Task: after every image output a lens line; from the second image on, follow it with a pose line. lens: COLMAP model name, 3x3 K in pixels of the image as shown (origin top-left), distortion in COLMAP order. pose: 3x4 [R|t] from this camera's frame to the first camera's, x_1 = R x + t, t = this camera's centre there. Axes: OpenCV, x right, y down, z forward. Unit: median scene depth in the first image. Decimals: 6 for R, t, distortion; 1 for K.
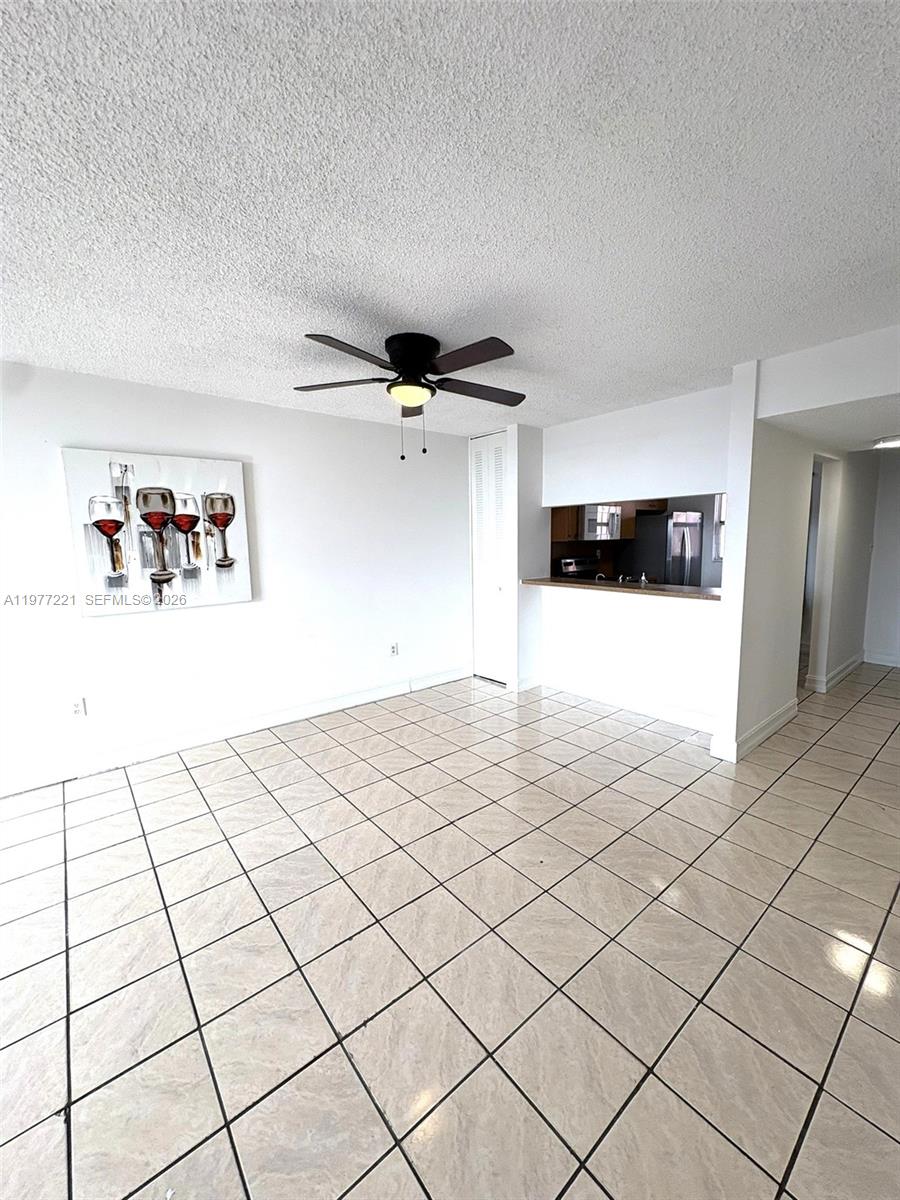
lens RADIAL K [[481.0, 0, 456.8], [0, 481.0, 595.9], [0, 0, 1]] dist [-0.002694, -0.000195]
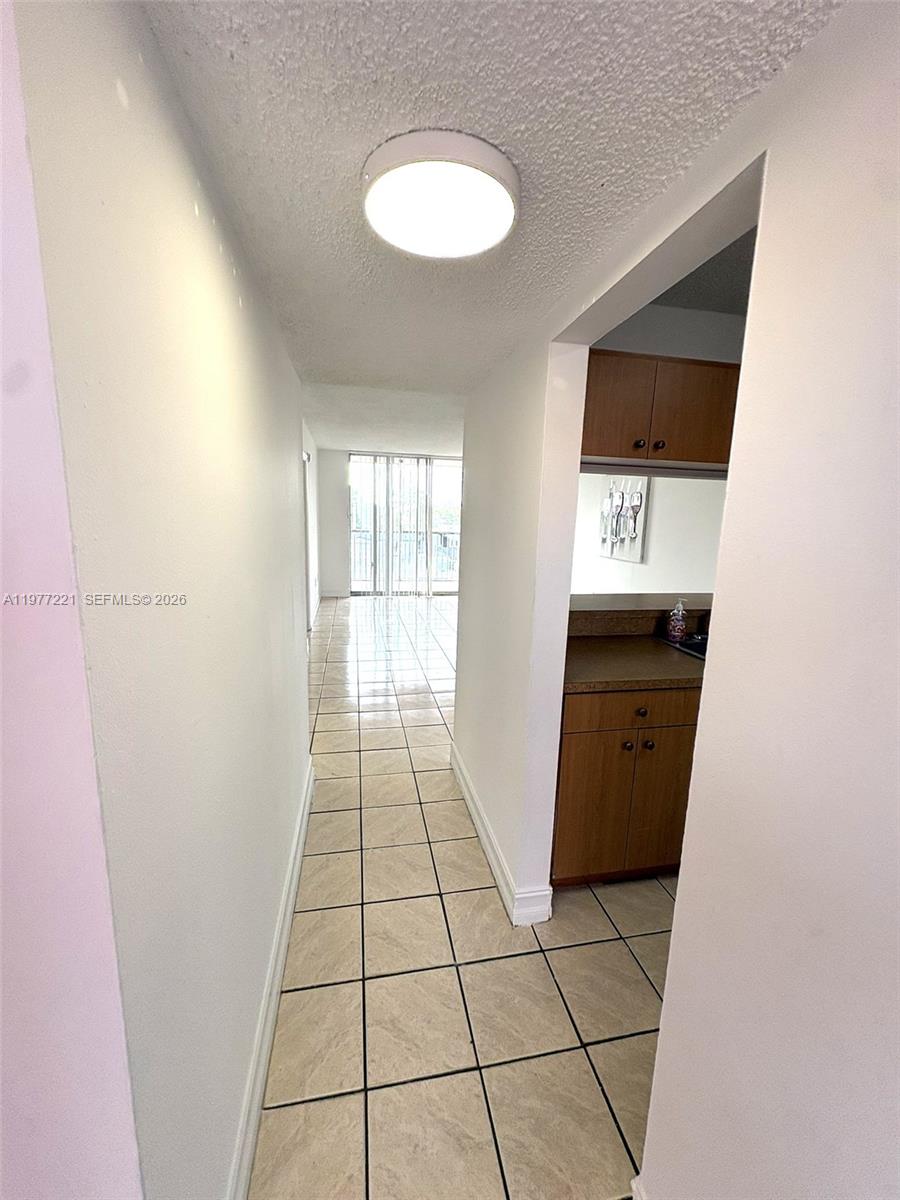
lens RADIAL K [[481.0, 0, 450.6], [0, 481.0, 599.1], [0, 0, 1]] dist [-0.002694, -0.000195]
pose [[-0.485948, 0.155339, -0.860072, 1.320243], [-0.130249, 0.960217, 0.247018, -0.197100], [0.864228, 0.232062, -0.446382, 1.314305]]
